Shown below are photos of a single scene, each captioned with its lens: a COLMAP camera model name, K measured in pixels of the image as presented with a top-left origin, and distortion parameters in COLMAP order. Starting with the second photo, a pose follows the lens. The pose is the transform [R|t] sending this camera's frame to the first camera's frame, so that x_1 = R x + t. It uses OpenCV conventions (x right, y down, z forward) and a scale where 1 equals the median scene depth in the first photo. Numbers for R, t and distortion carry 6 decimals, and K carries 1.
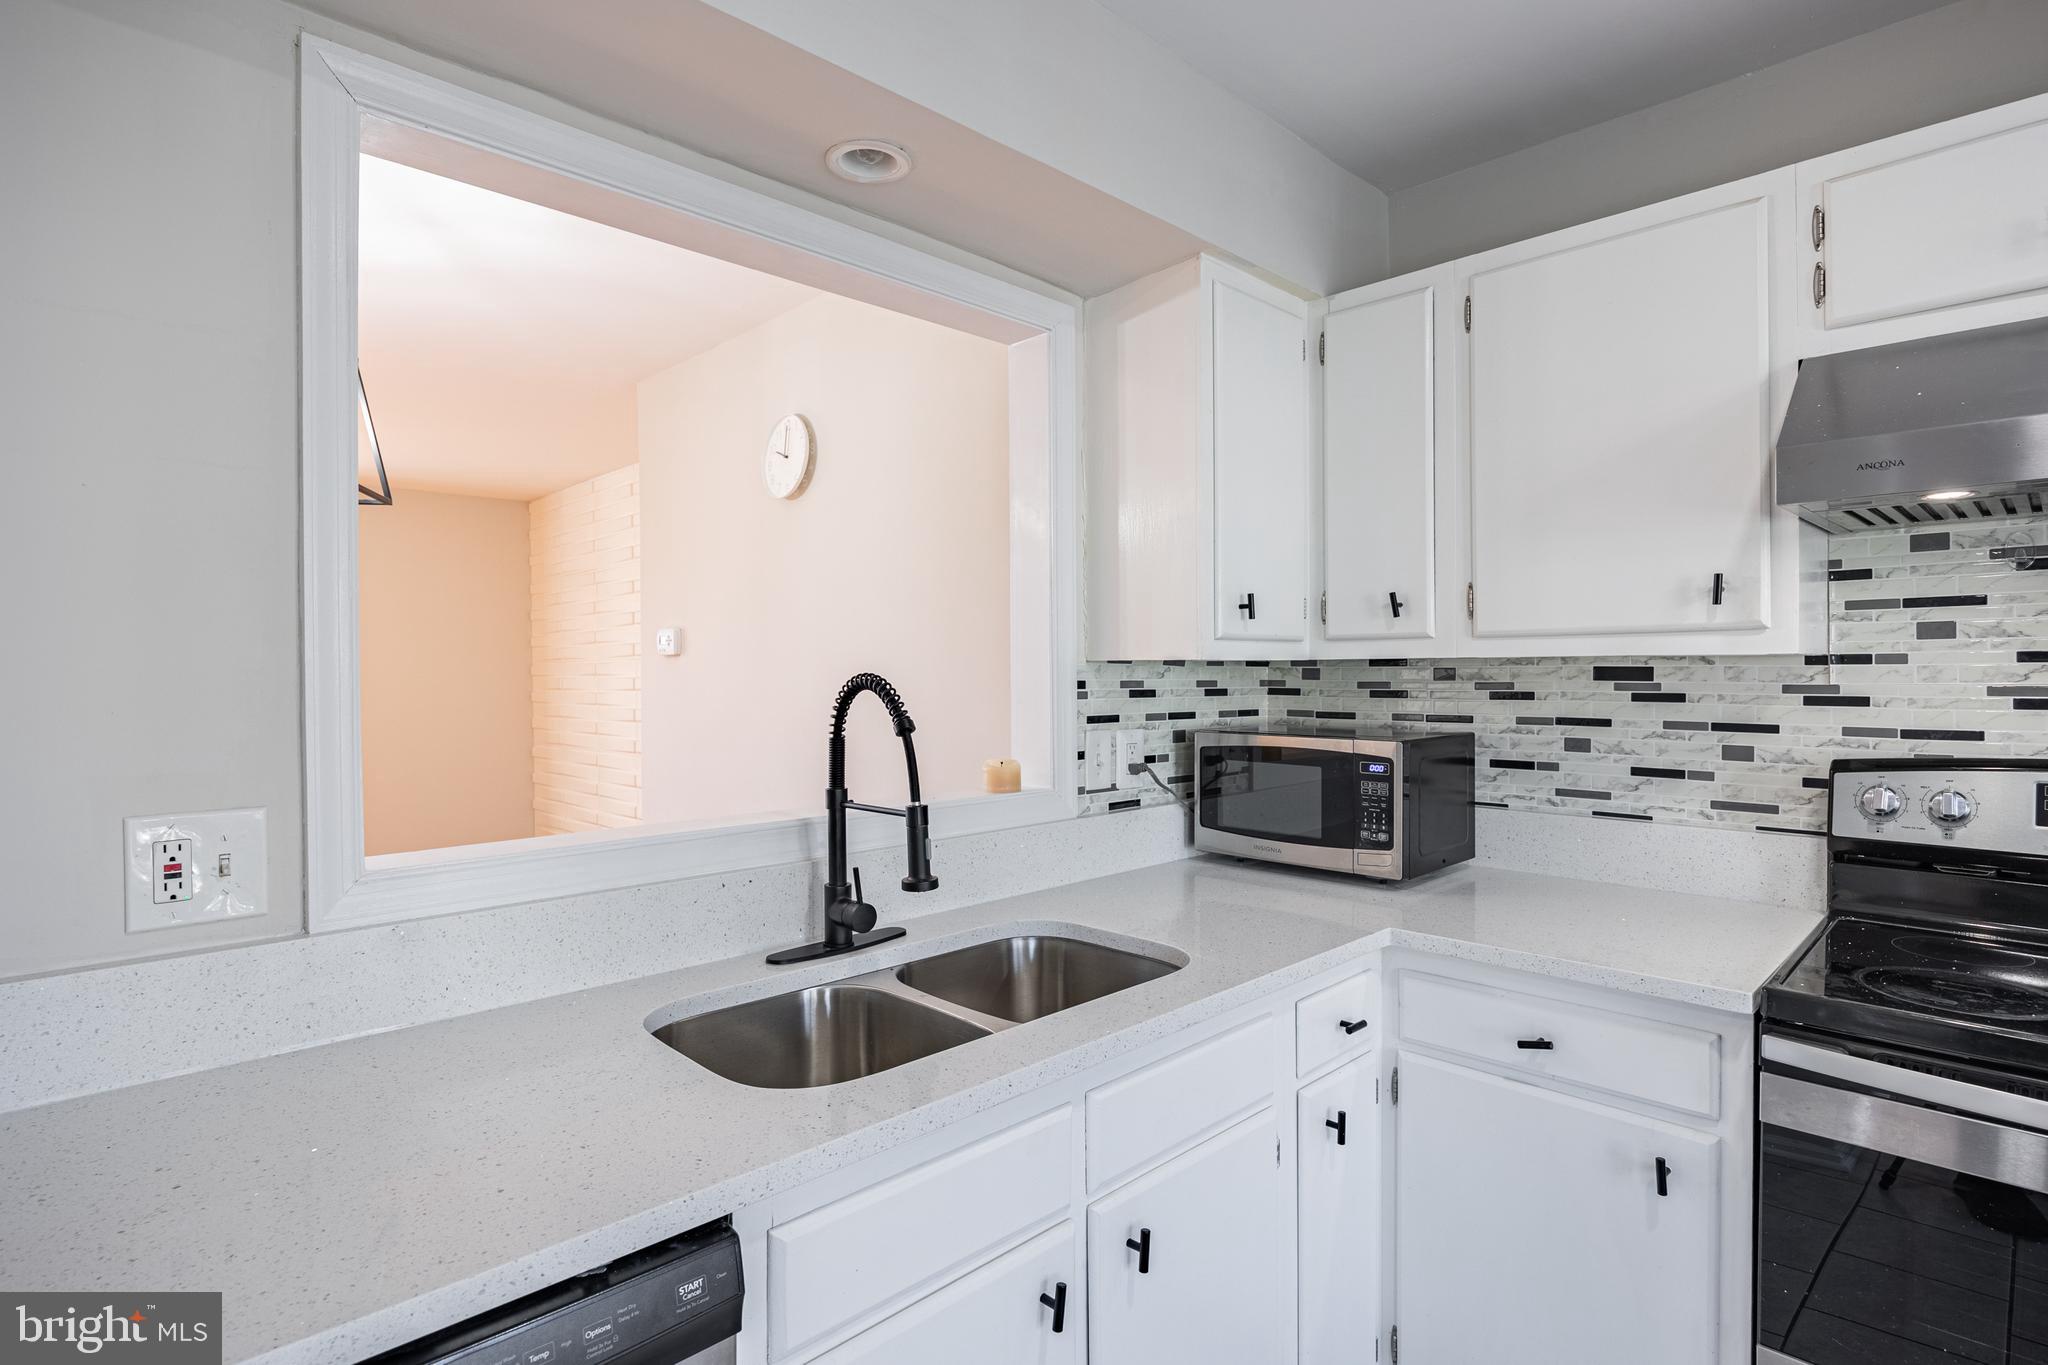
lens RADIAL K [[1017.0, 0, 1023.4], [0, 1017.0, 663.5], [0, 0, 1]] dist [-0.008506, -0.004430]
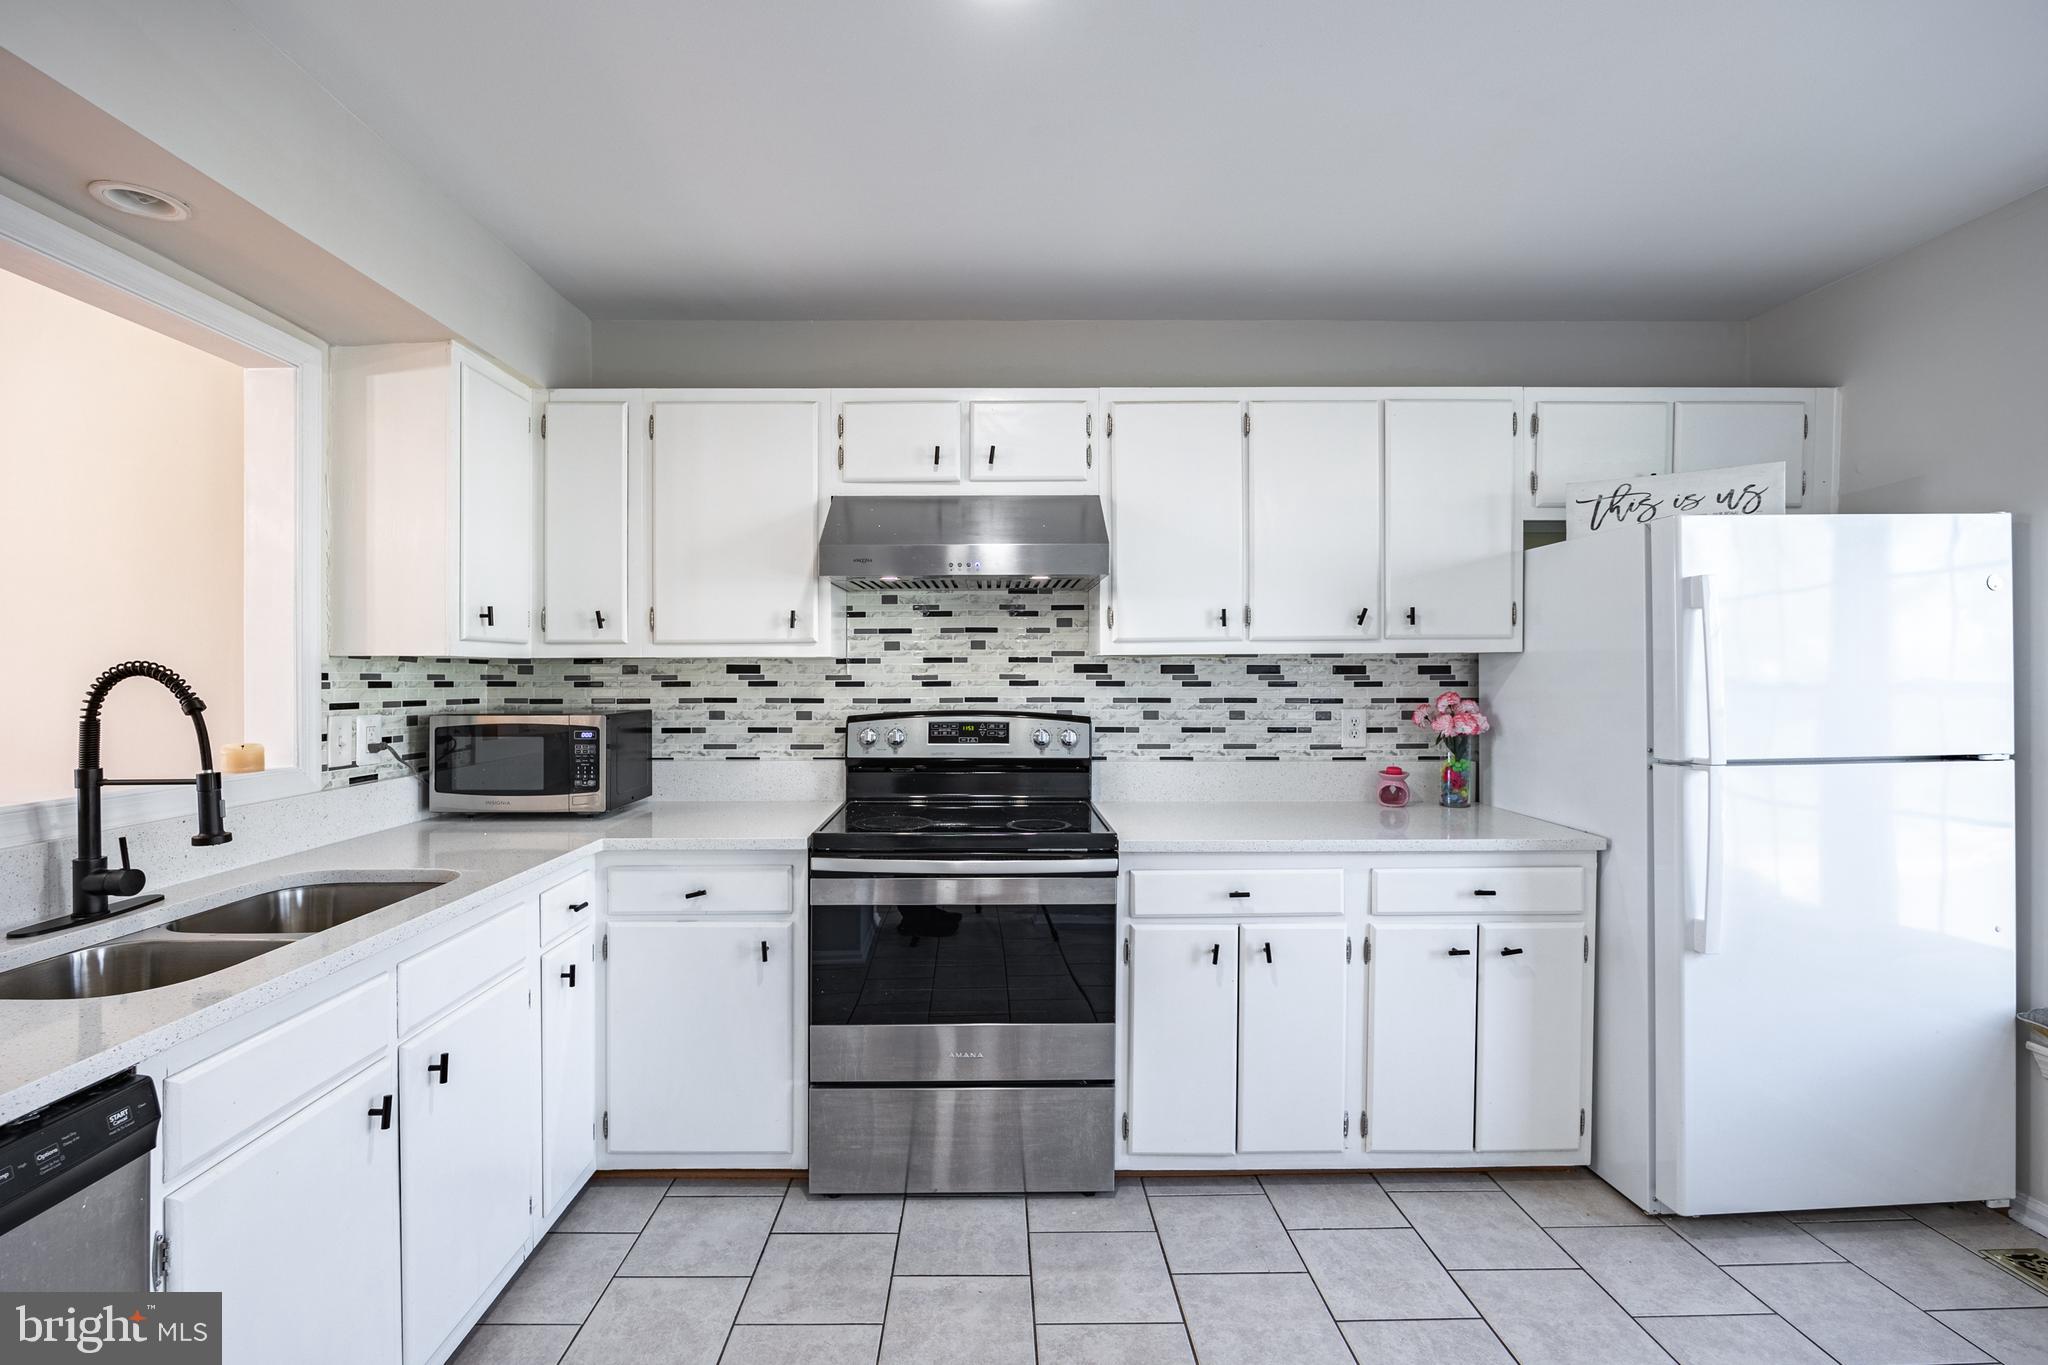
lens RADIAL K [[893.9, 0, 1004.1], [0, 893.9, 684.4], [0, 0, 1]] dist [-0.015488, 0.002591]
pose [[0.682047, -0.006862, 0.731276, -0.164005], [-0.004547, 0.999897, 0.013623, 0.013708], [-0.731294, -0.012617, 0.681945, -0.271572]]
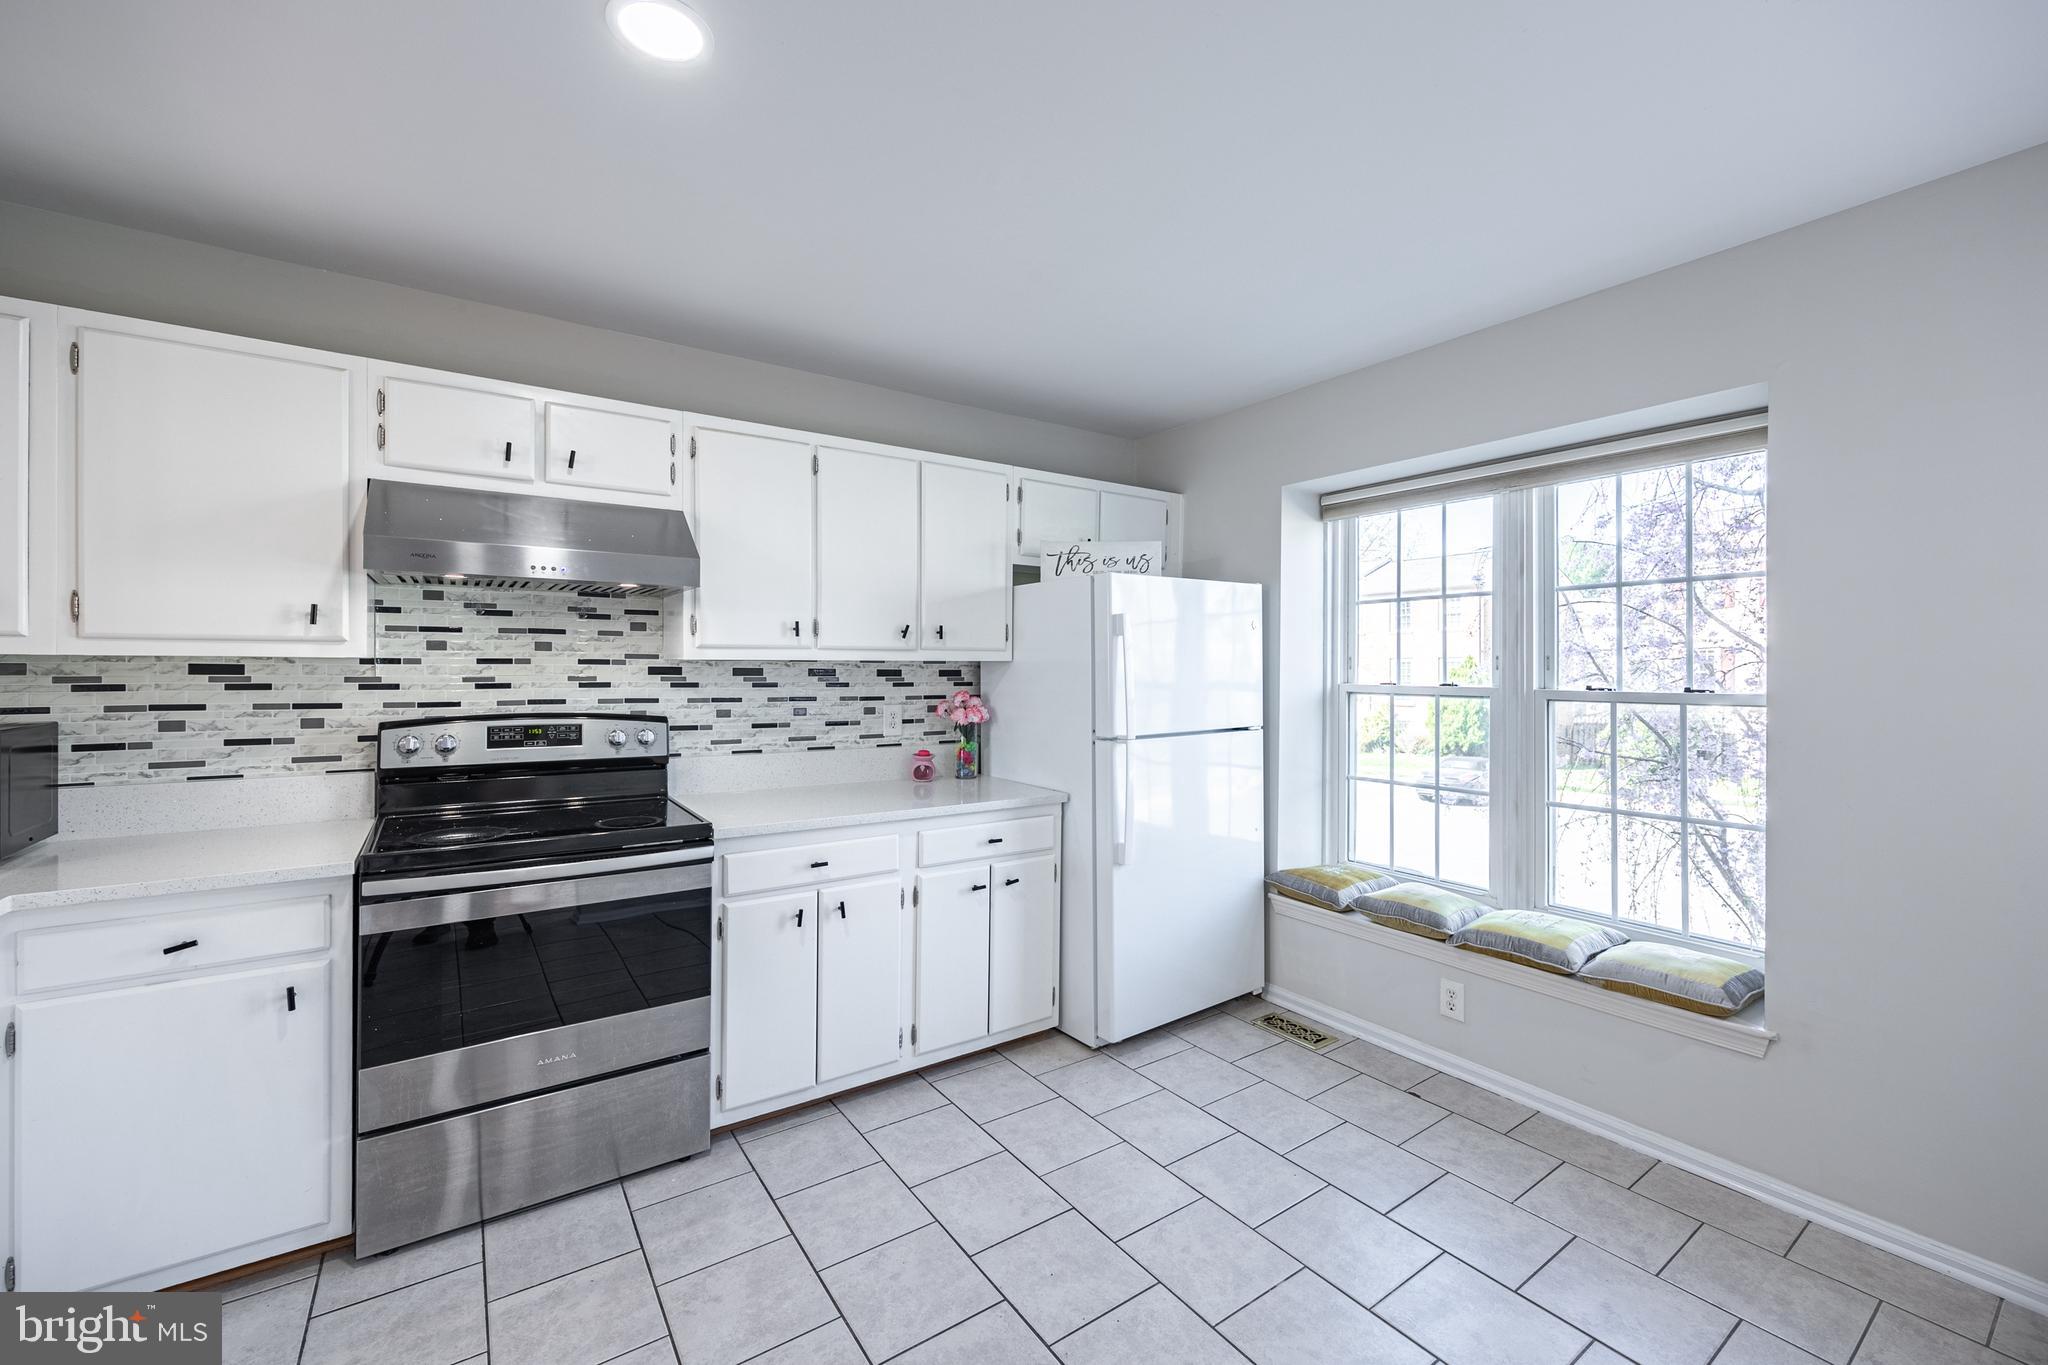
lens RADIAL K [[817.1, 0, 1014.8], [0, 817.1, 682.7], [0, 0, 1]] dist [-0.002279, -0.000187]
pose [[0.161643, -0.012266, 0.986773, -0.299944], [-0.012187, 0.999822, 0.014425, -0.000791], [-0.986774, -0.014357, 0.161464, -0.204370]]
